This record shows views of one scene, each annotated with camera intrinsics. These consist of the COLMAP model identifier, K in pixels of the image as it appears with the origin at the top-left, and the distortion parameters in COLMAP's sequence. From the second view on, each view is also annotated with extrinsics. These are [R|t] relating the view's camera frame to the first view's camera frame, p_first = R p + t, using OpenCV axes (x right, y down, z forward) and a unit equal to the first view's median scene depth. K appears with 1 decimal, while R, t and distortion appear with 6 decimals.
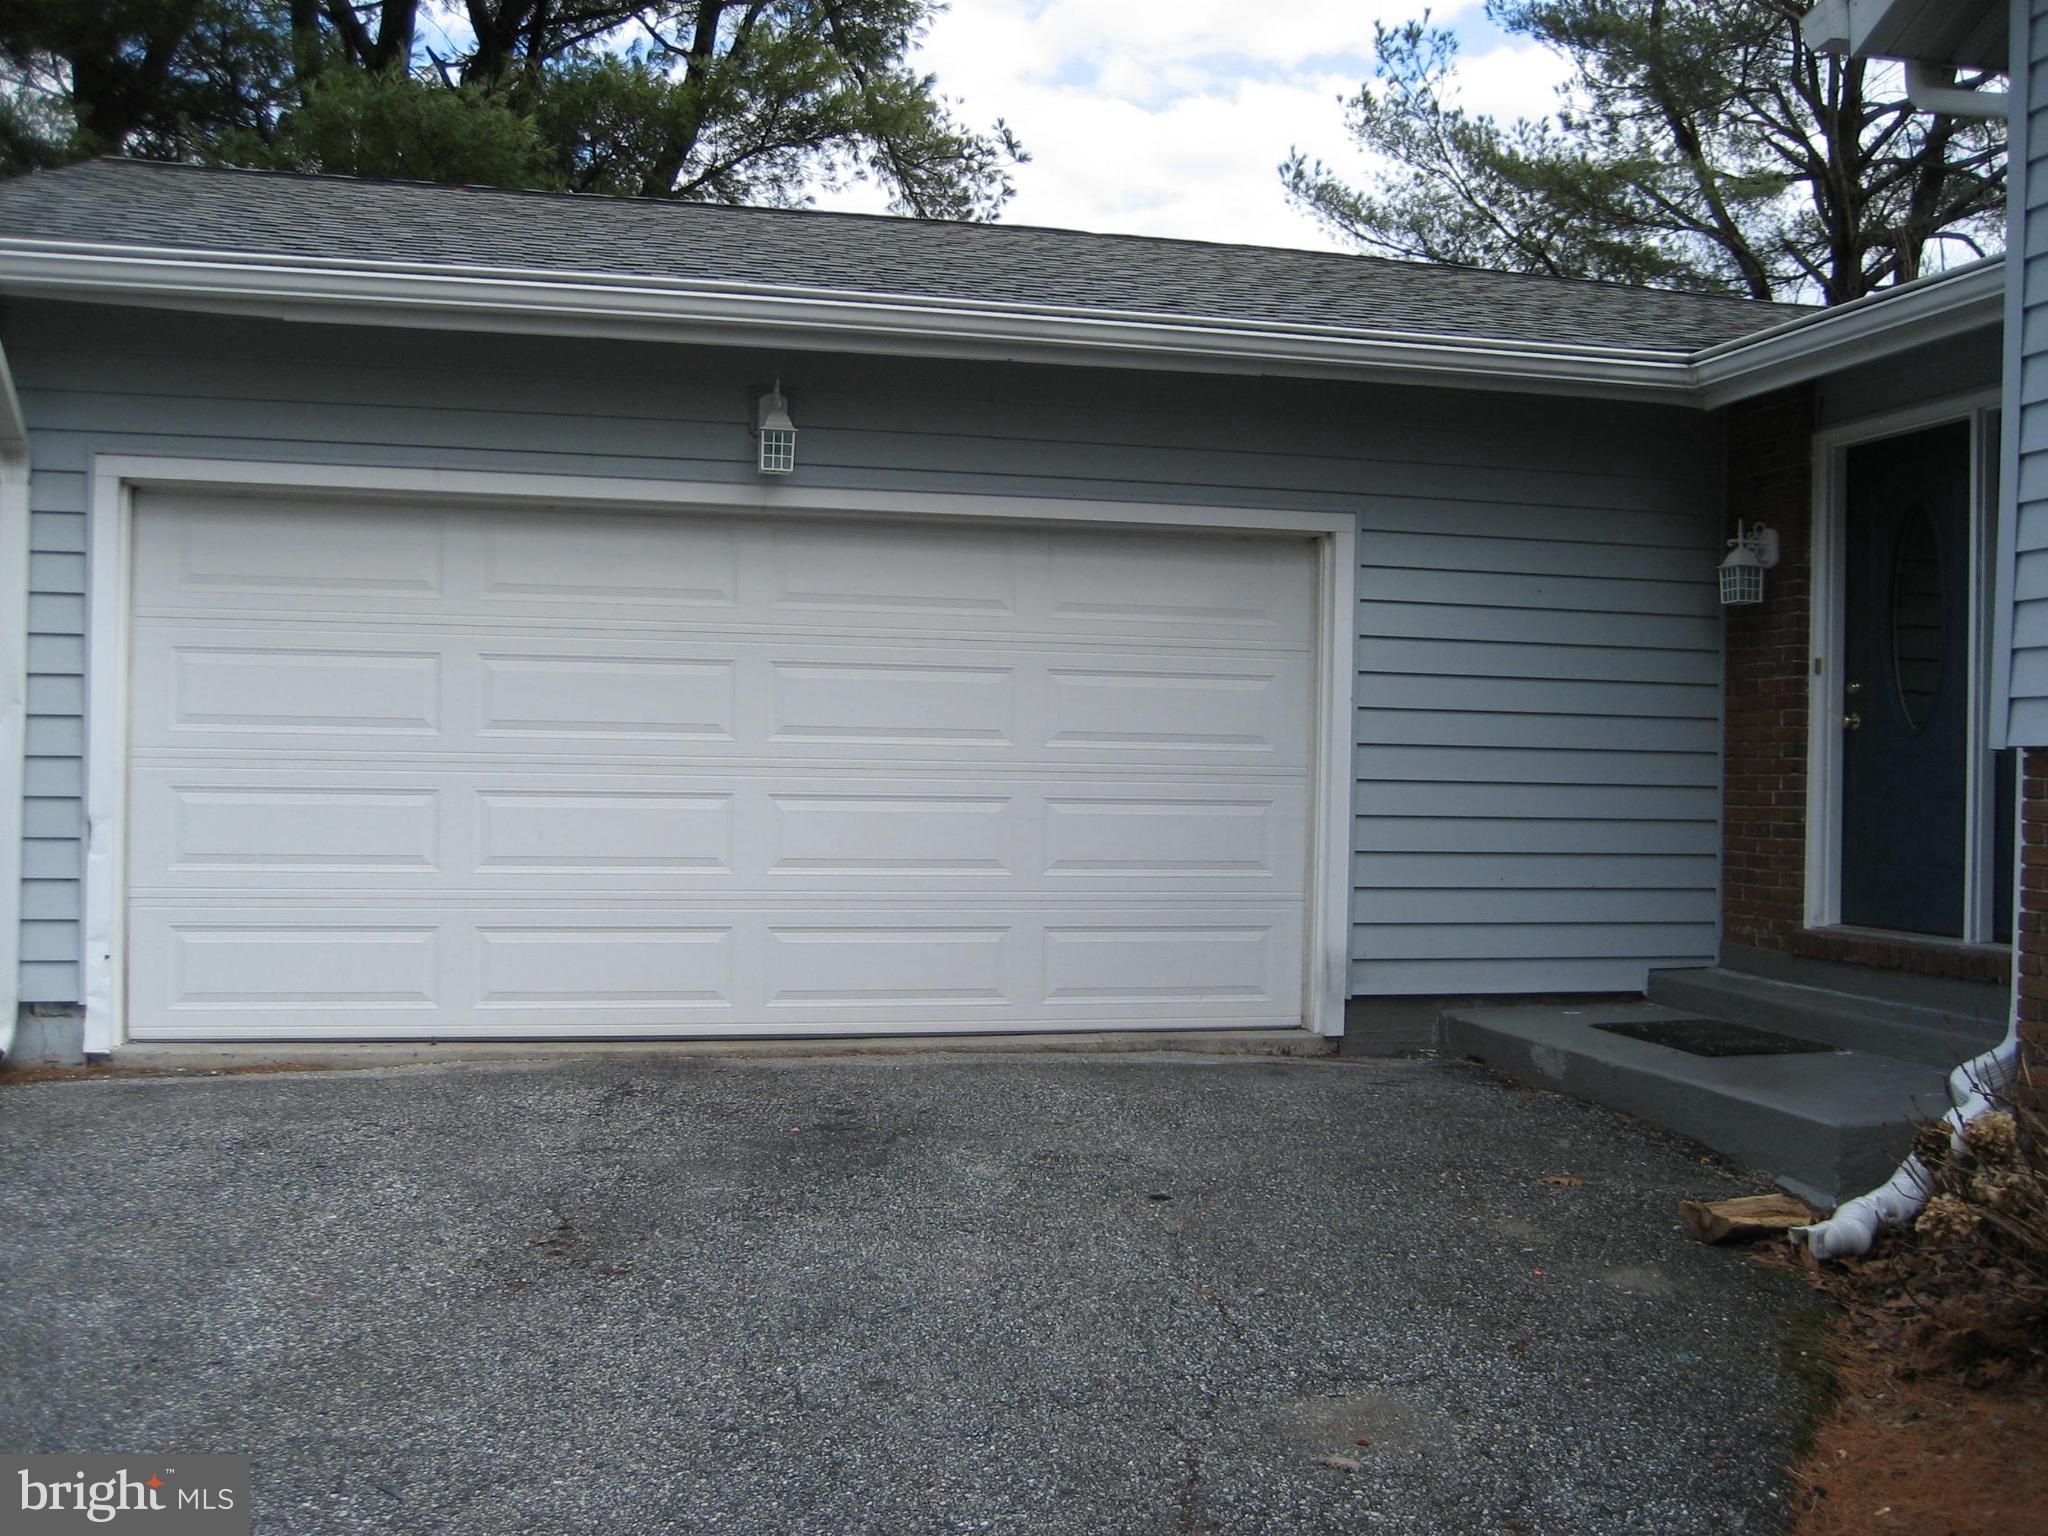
lens RADIAL K [[2133.8, 0, 1027.8], [0, 2133.8, 758.9], [0, 0, 1]] dist [-0.152067, 0.206779]
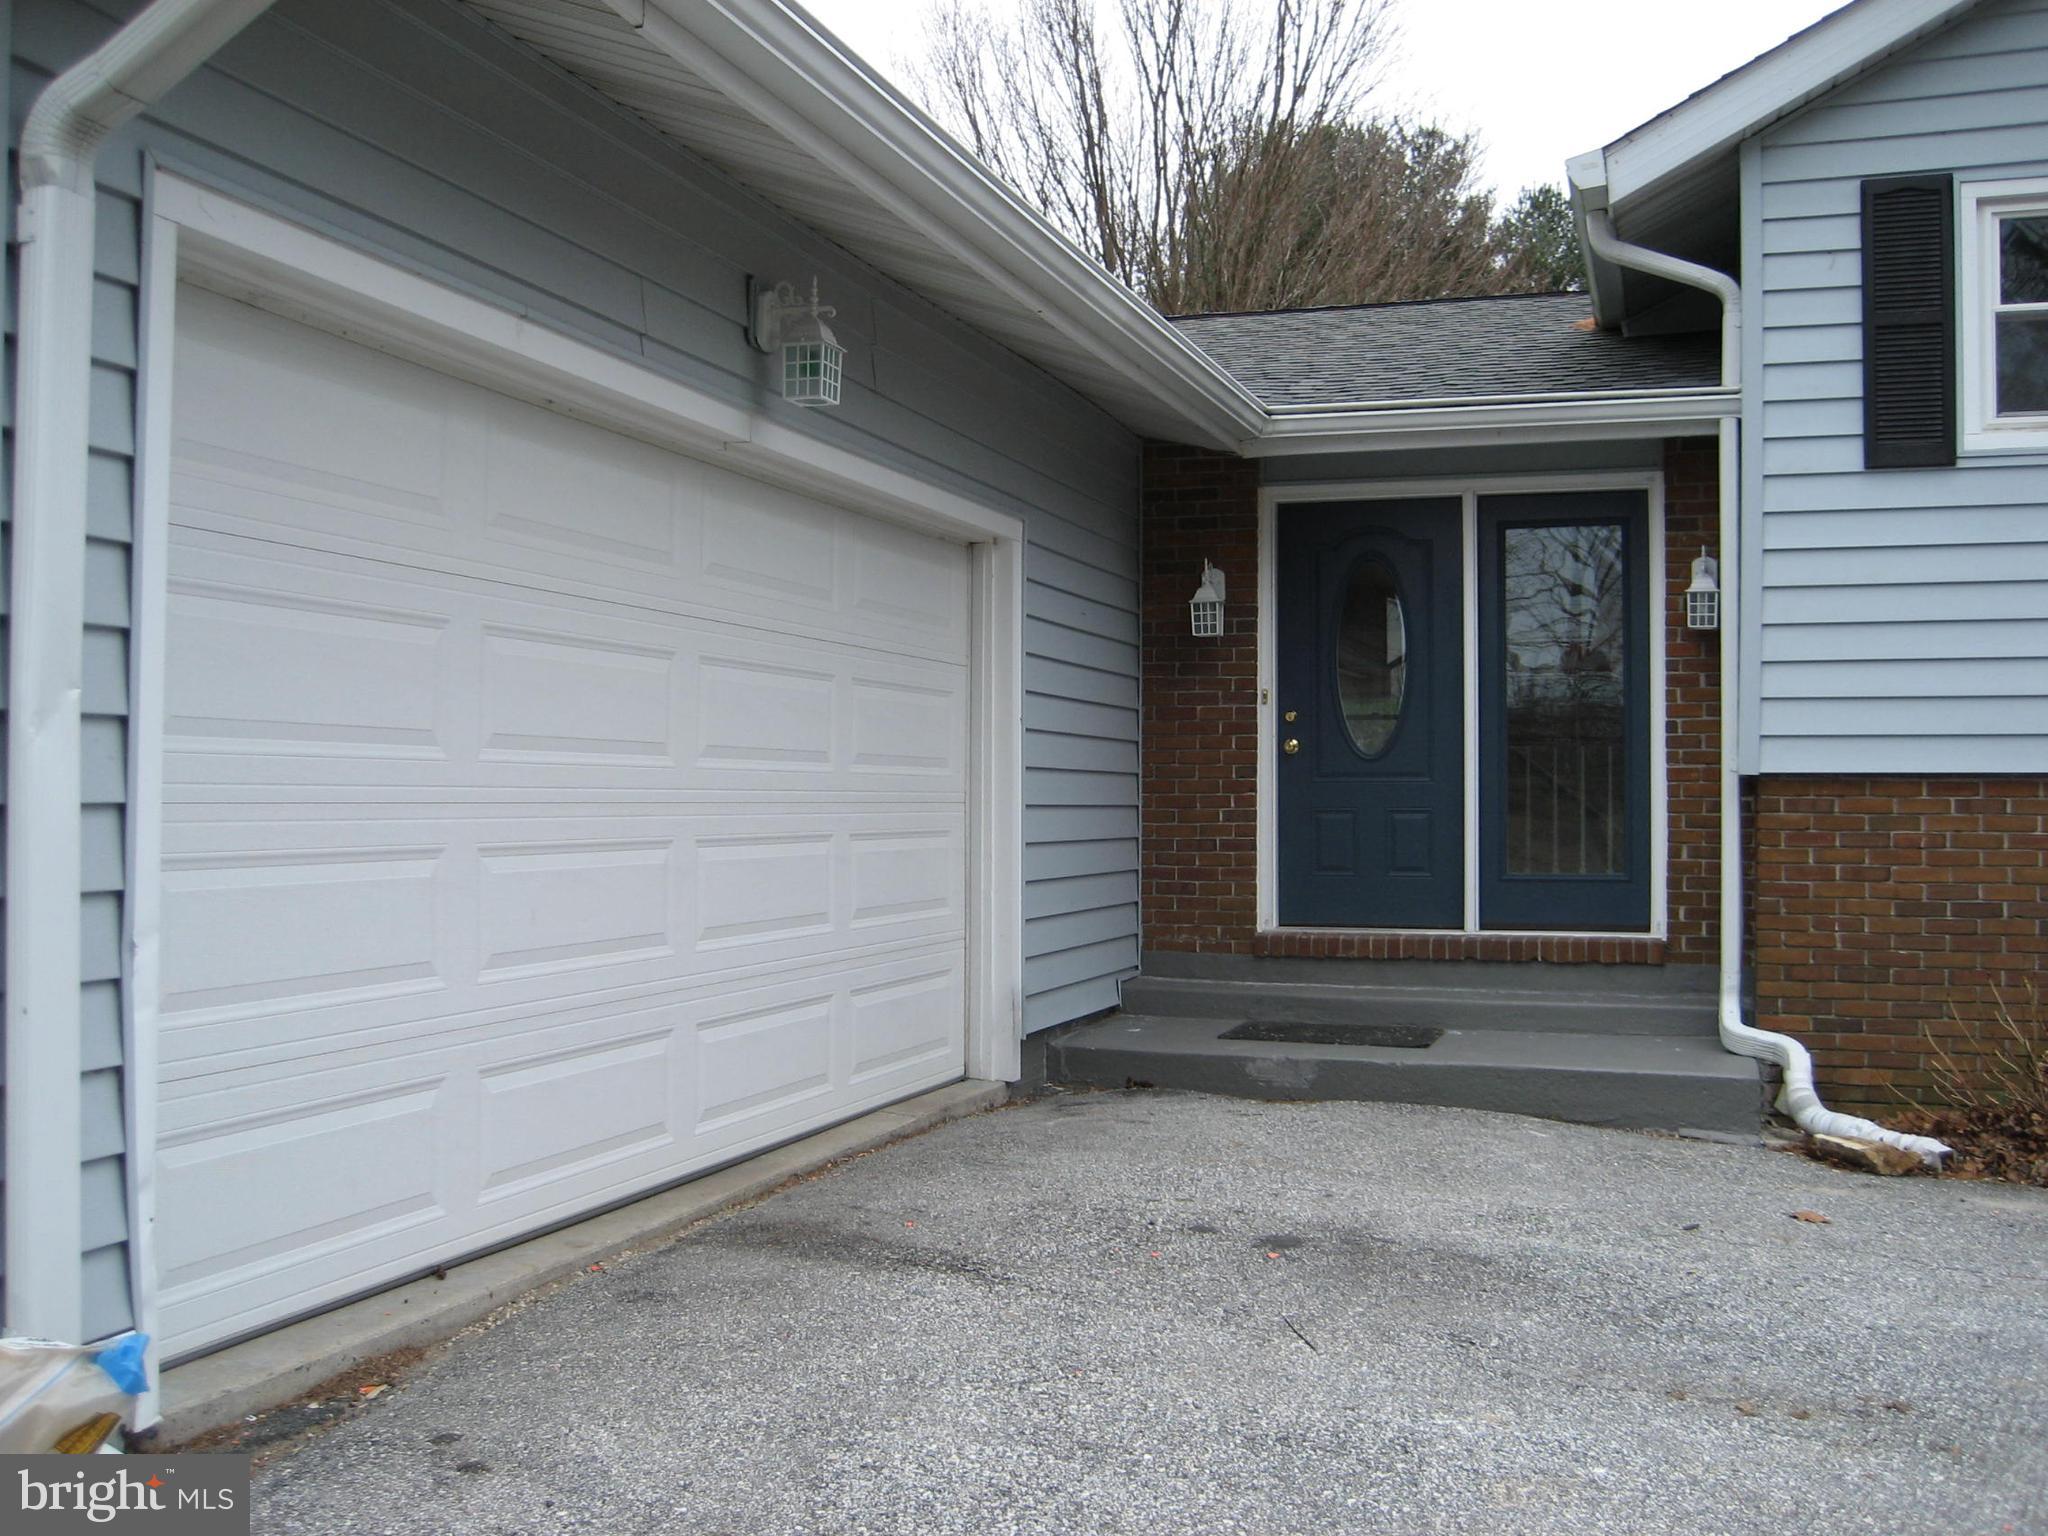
lens RADIAL K [[2133.8, 0, 1027.8], [0, 2133.8, 758.9], [0, 0, 1]] dist [-0.152067, 0.206779]
pose [[0.528008, 0.001014, 0.849239, -0.643385], [0.000842, 0.999998, -0.001718, -0.009006], [-0.849239, 0.001622, 0.528007, 0.502195]]
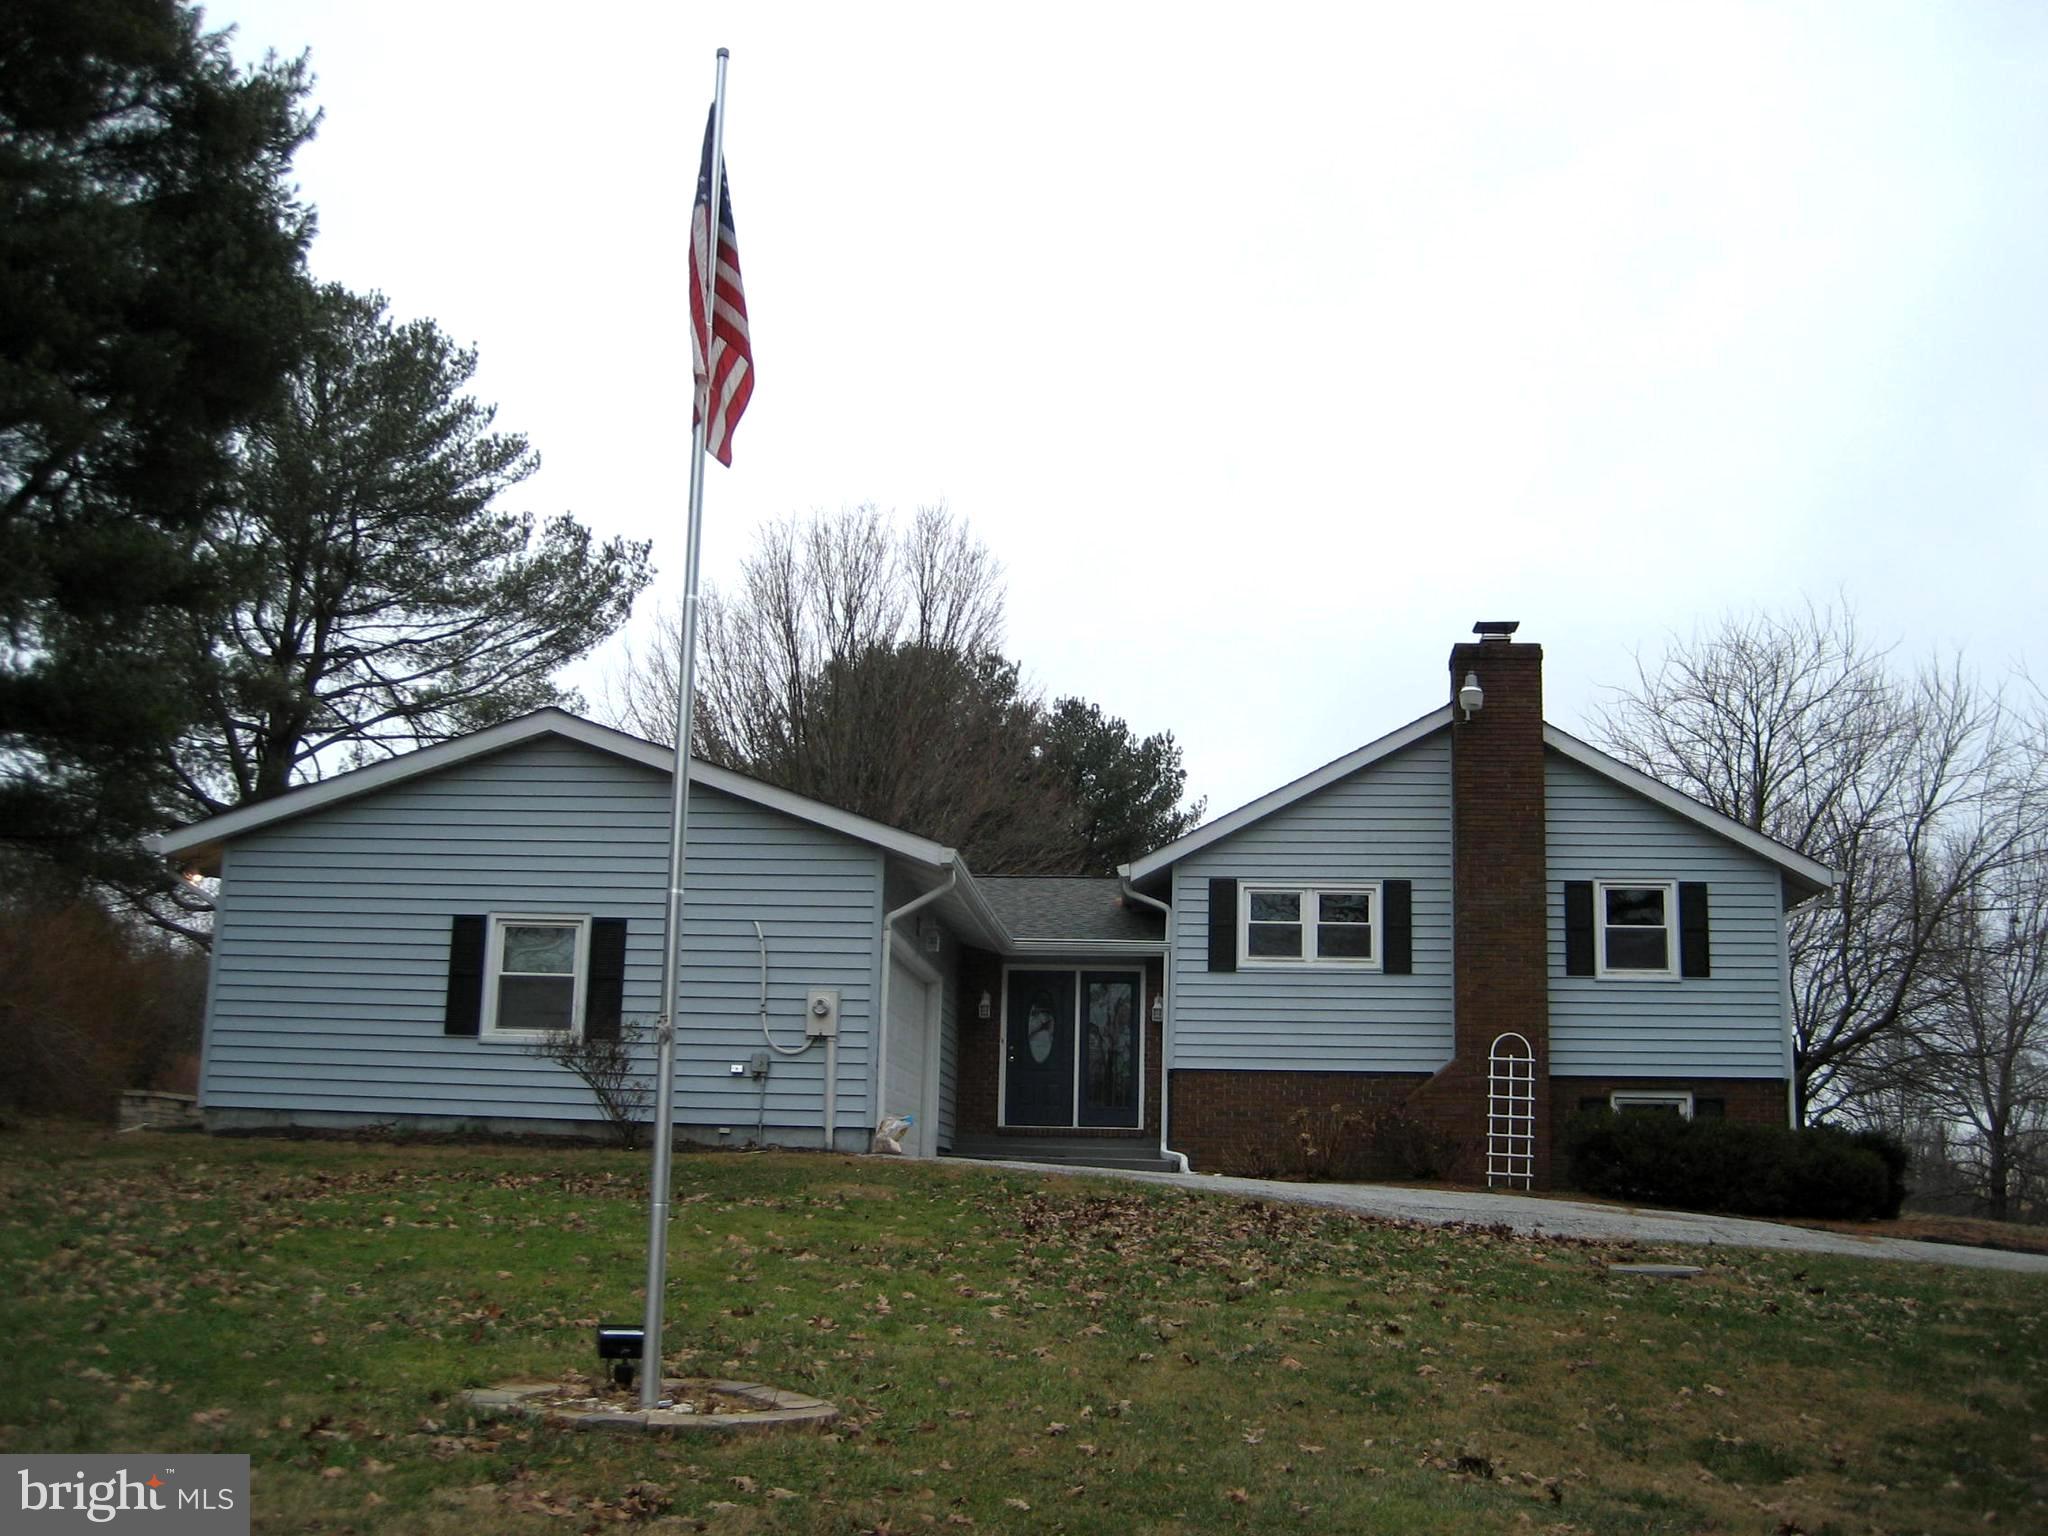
lens RADIAL K [[2133.8, 0, 1027.8], [0, 2133.8, 758.9], [0, 0, 1]] dist [-0.152067, 0.206779]
pose [[0.314397, 0.184418, 0.931206, -2.565418], [-0.024034, 0.982180, -0.186398, 0.129798], [-0.948987, 0.036222, 0.313226, -0.027979]]
